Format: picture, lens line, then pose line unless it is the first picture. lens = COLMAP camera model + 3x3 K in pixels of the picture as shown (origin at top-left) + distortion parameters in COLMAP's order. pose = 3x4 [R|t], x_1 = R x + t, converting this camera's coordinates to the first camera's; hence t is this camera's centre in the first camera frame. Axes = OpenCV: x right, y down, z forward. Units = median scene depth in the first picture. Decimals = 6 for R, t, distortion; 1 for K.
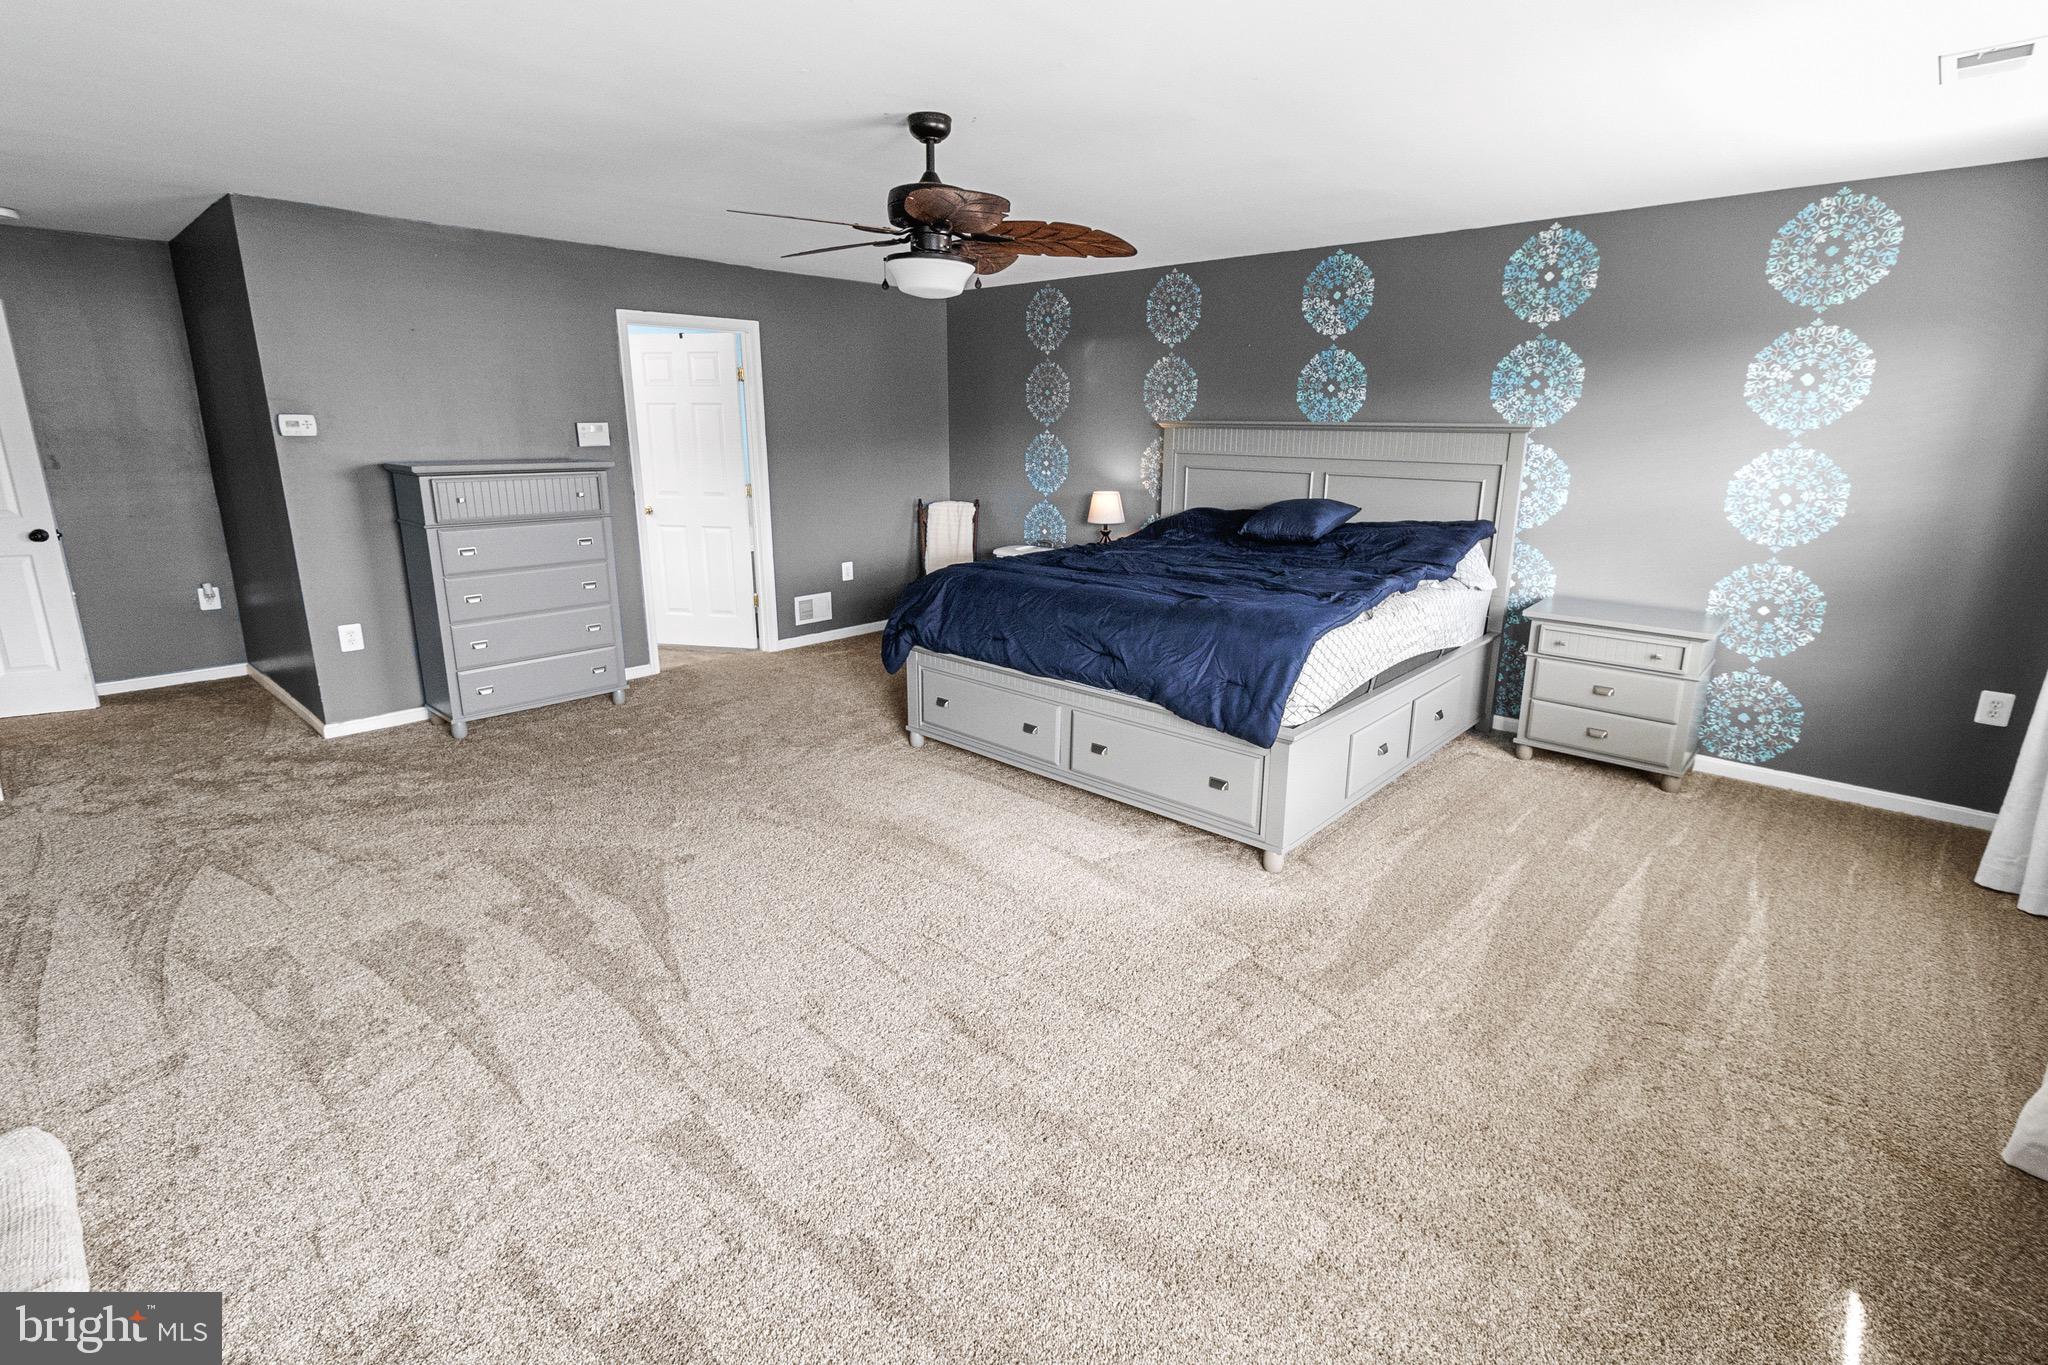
lens RADIAL K [[945.2, 0, 1036.3], [0, 945.2, 641.9], [0, 0, 1]] dist [0.019523, -0.000267]
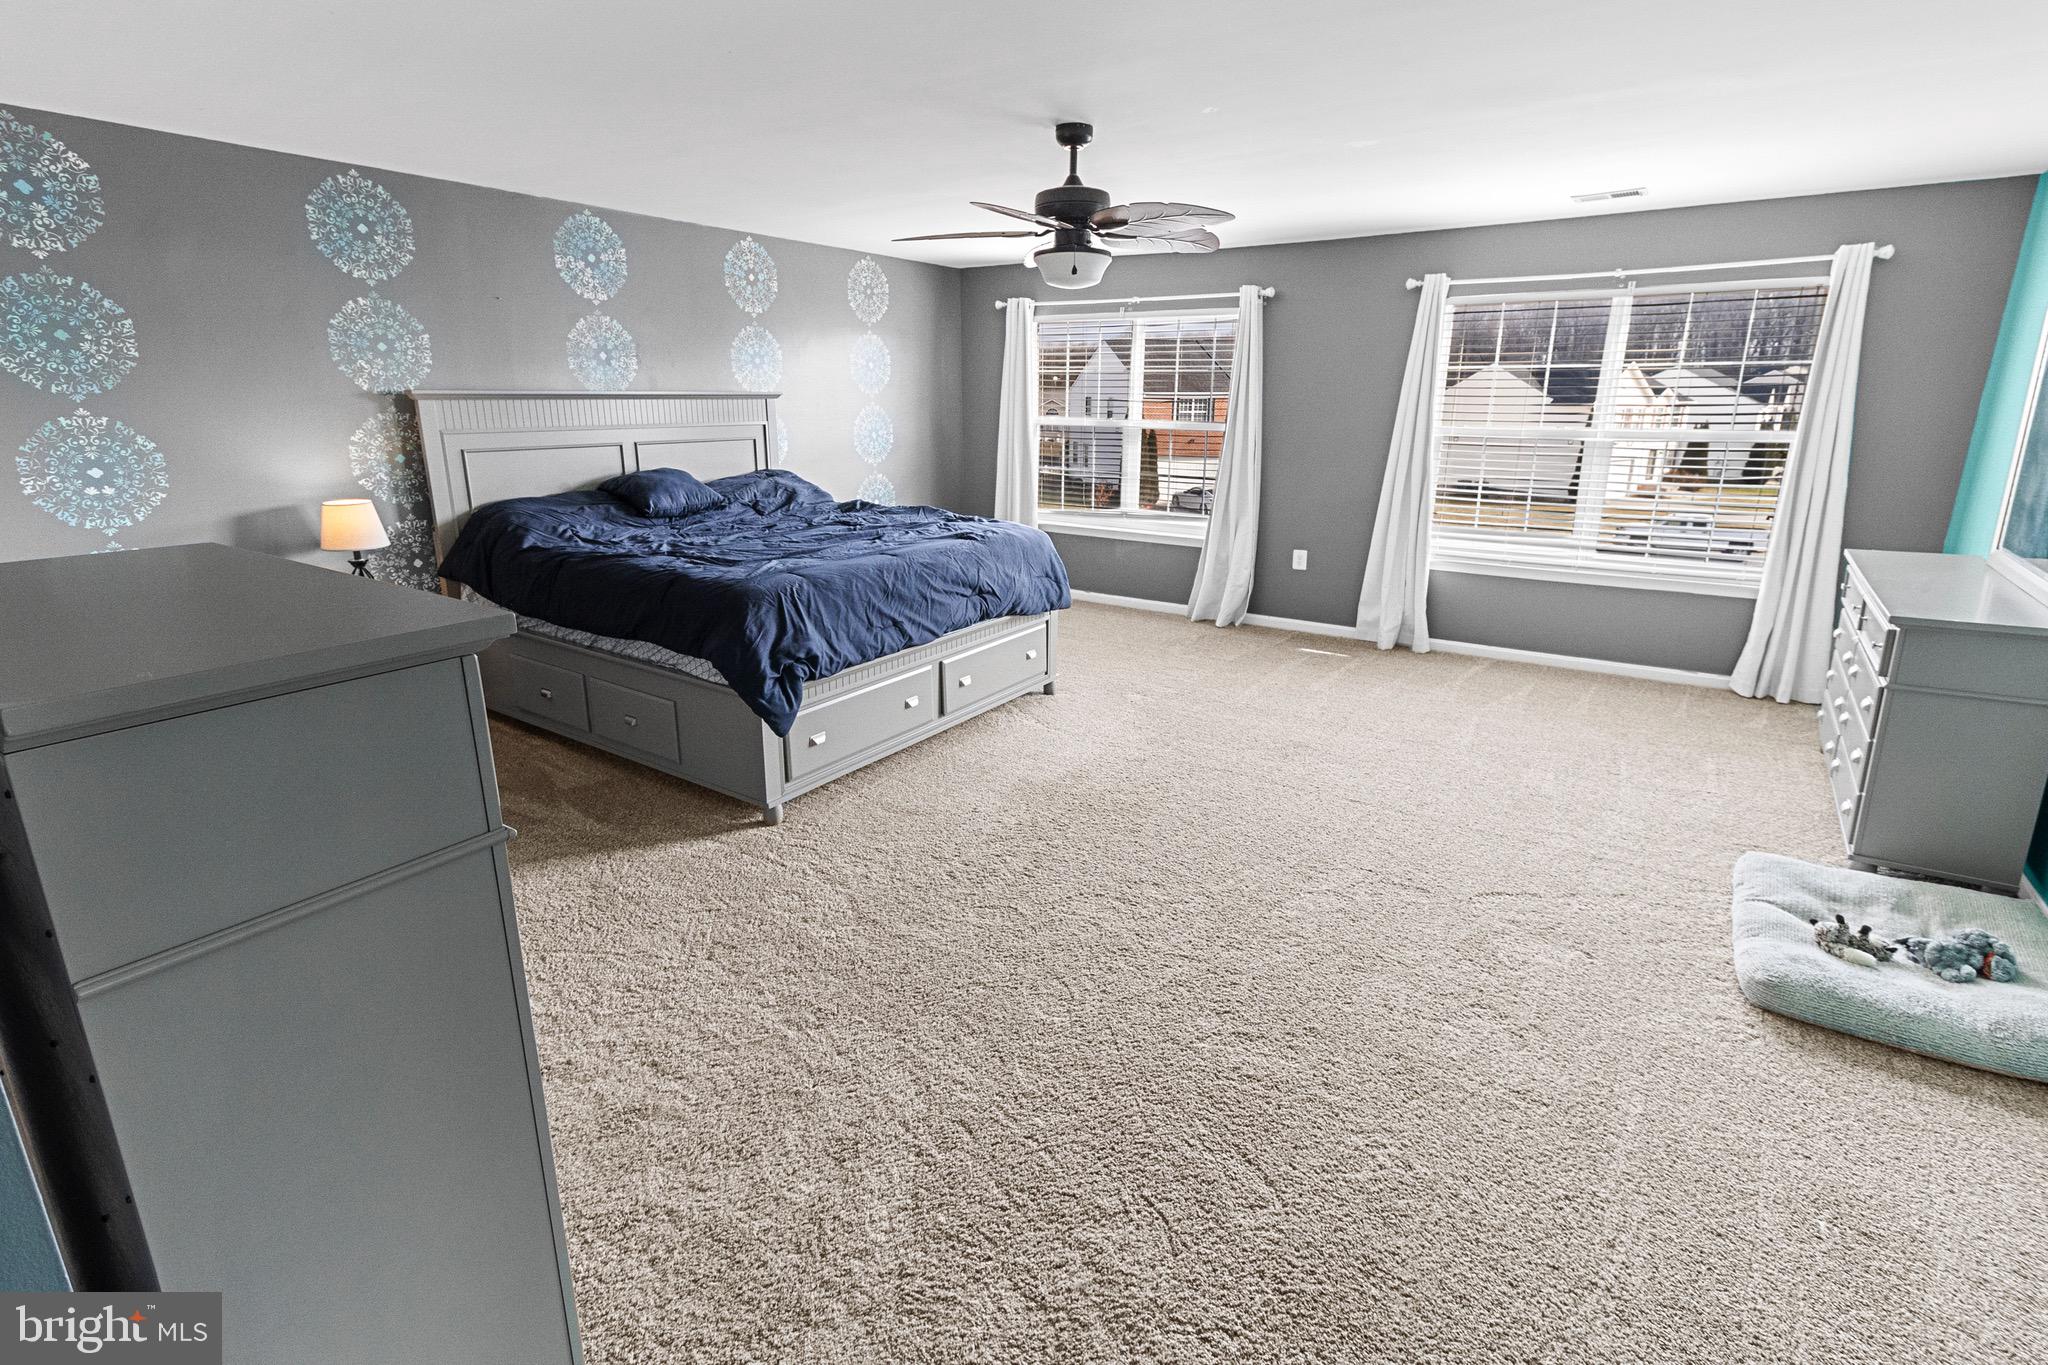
lens RADIAL K [[945.2, 0, 1036.3], [0, 945.2, 641.9], [0, 0, 1]] dist [0.019523, -0.000267]
pose [[-0.131329, -0.265910, 0.955010, -0.694847], [0.223364, 0.930645, 0.289842, -0.165756], [-0.965847, 0.251380, -0.062826, 0.657580]]
